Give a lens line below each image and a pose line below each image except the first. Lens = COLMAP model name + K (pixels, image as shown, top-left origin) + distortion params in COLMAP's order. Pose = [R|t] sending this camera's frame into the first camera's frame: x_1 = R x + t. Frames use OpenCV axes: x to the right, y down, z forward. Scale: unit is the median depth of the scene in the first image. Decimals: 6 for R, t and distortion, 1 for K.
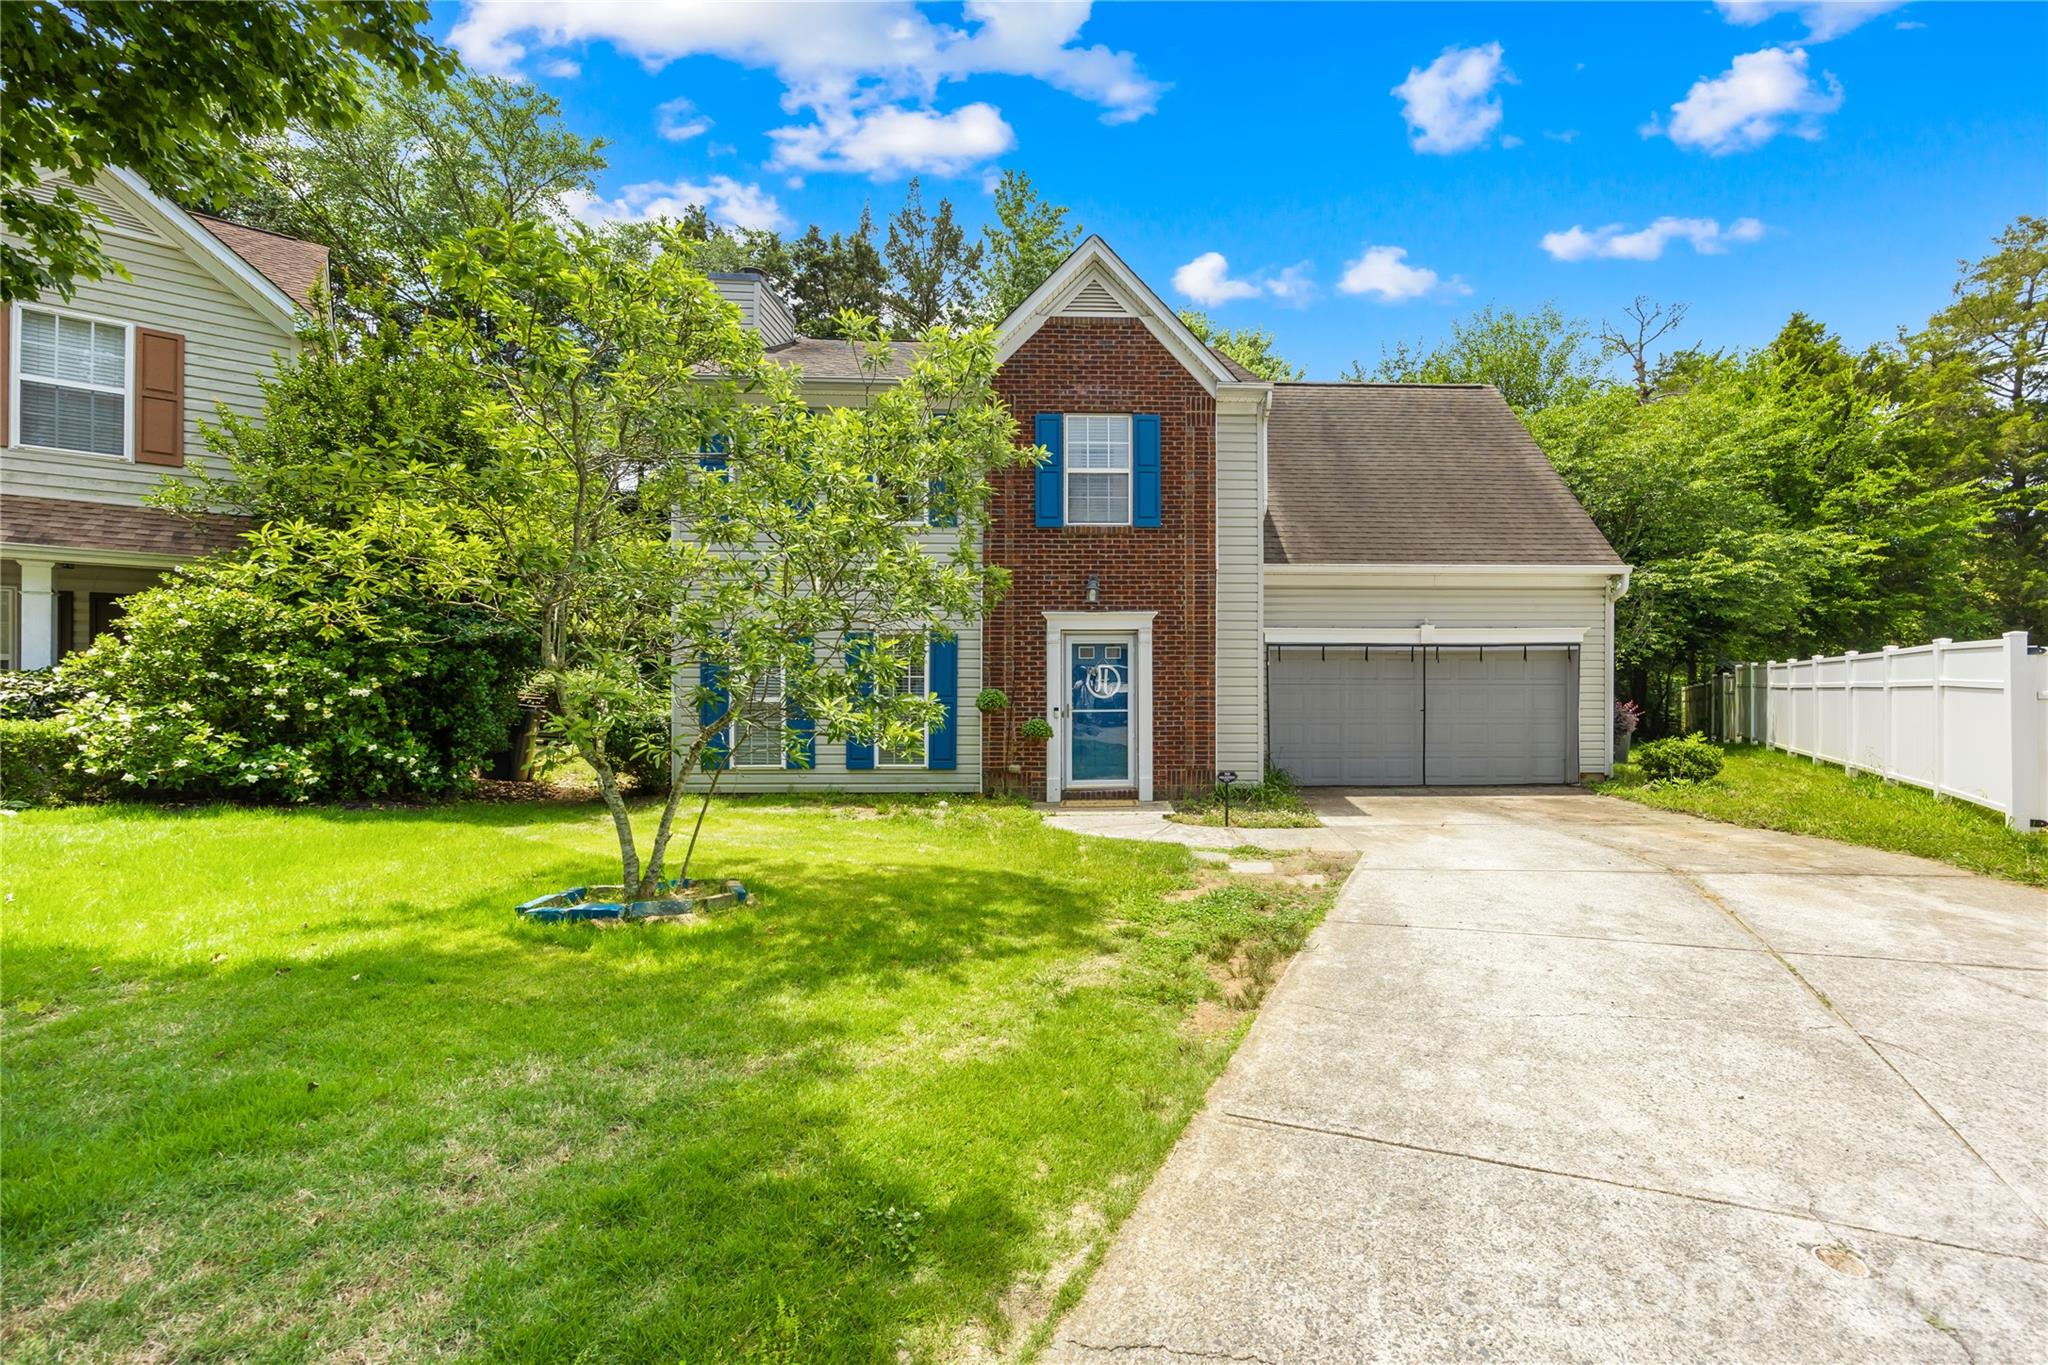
lens RADIAL K [[795.9, 0, 1029.2], [0, 795.9, 682.8], [0, 0, 1]] dist [-0.002933, -0.000088]
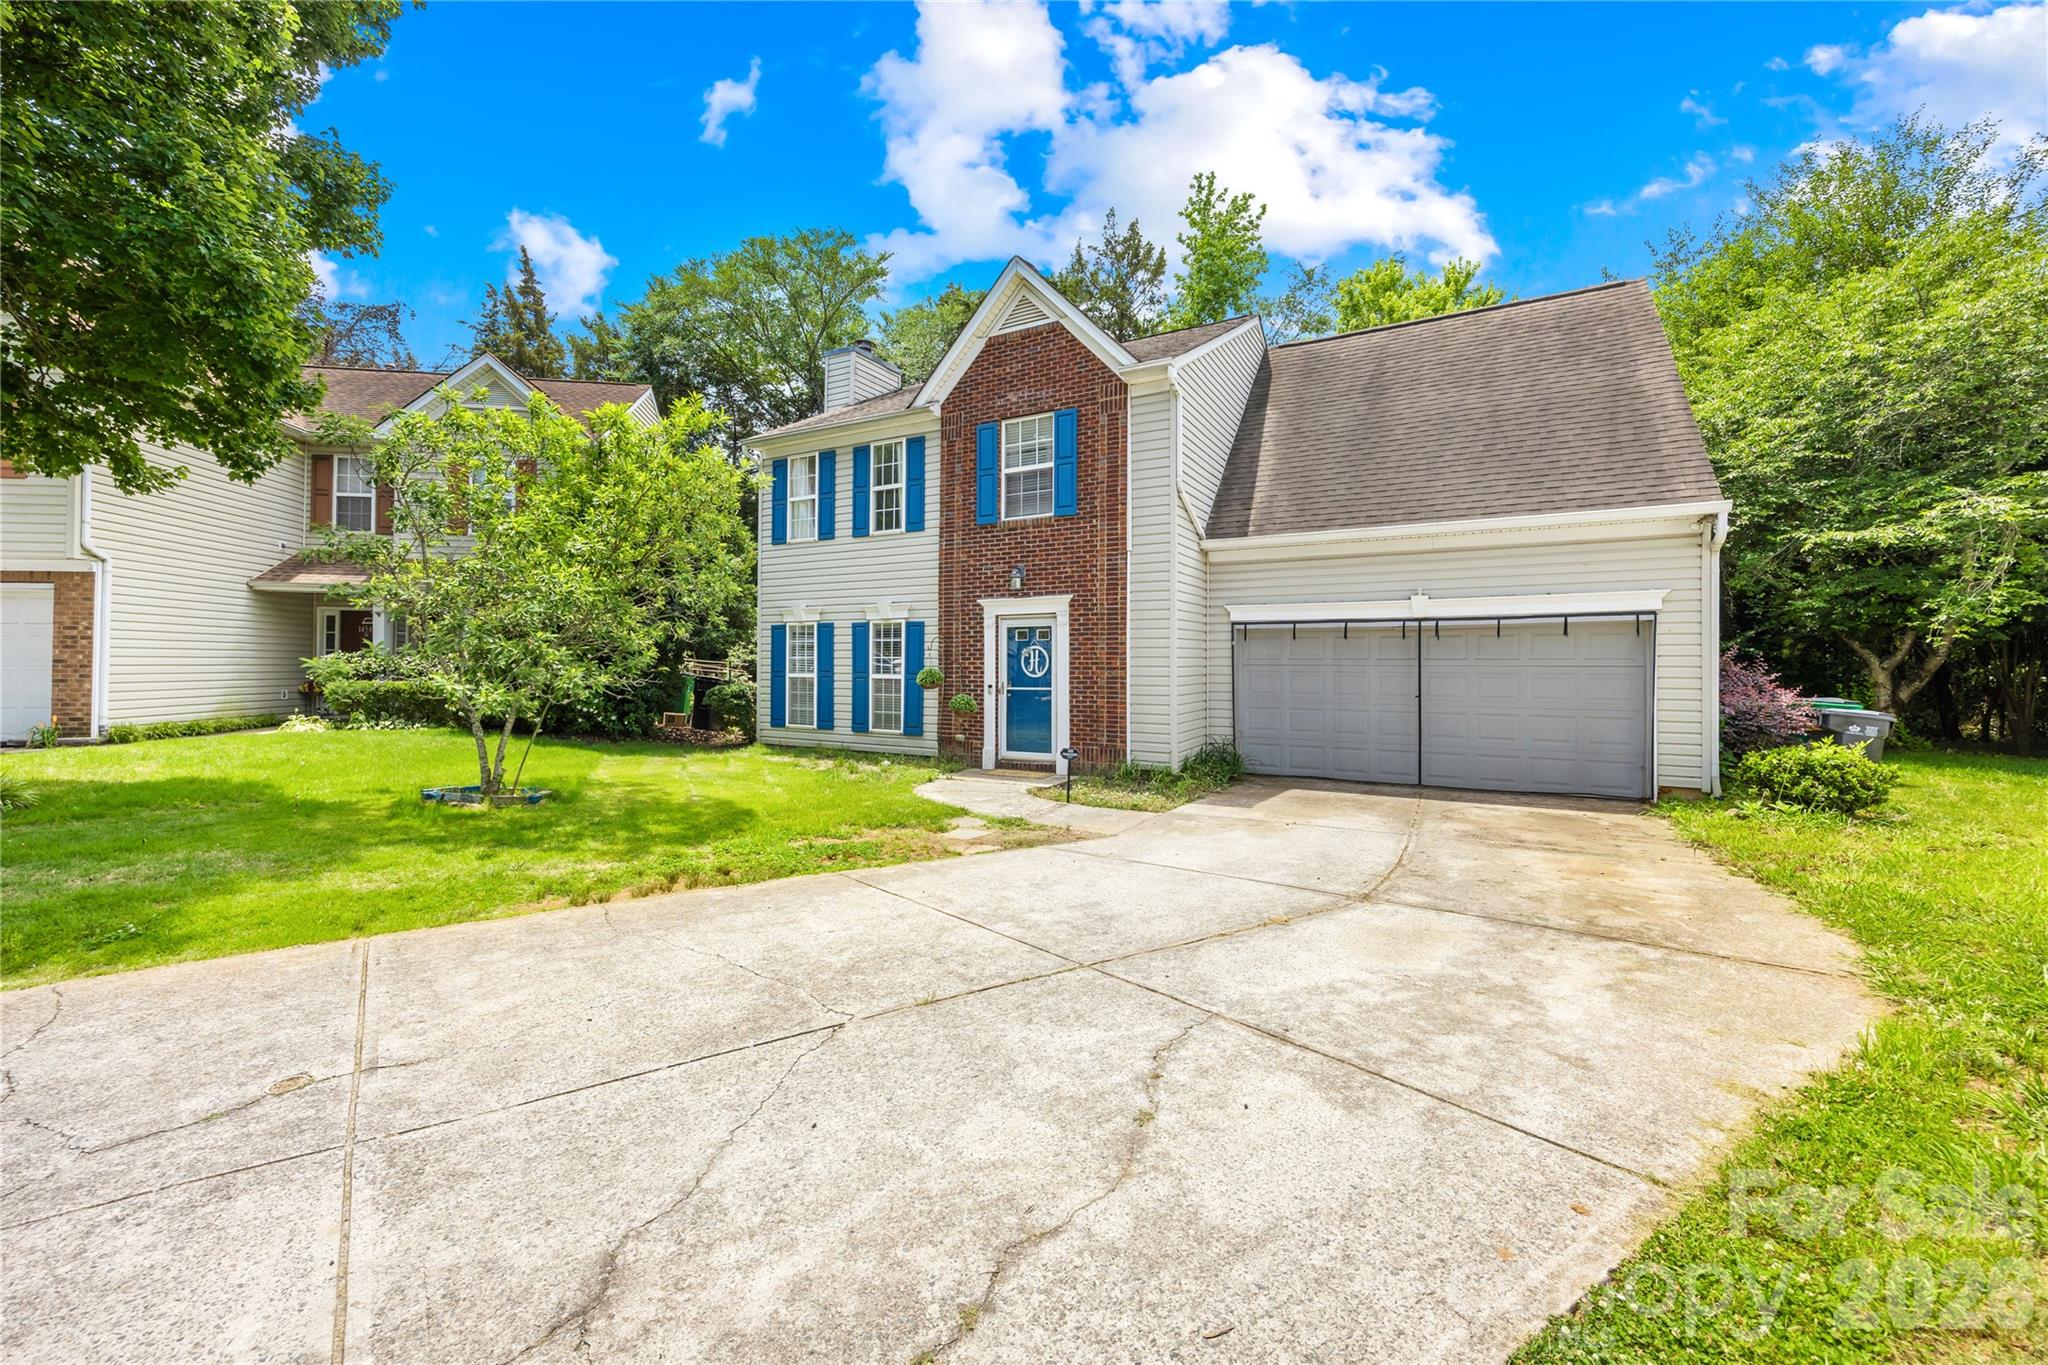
lens RADIAL K [[767.3, 0, 1052.6], [0, 767.3, 653.5], [0, 0, 1]] dist [-0.000212, -0.000038]
pose [[0.866519, -0.004709, -0.499122, 0.640231], [-0.003268, 0.999881, -0.015107, 0.003161], [0.499133, 0.014722, 0.866400, 0.110180]]
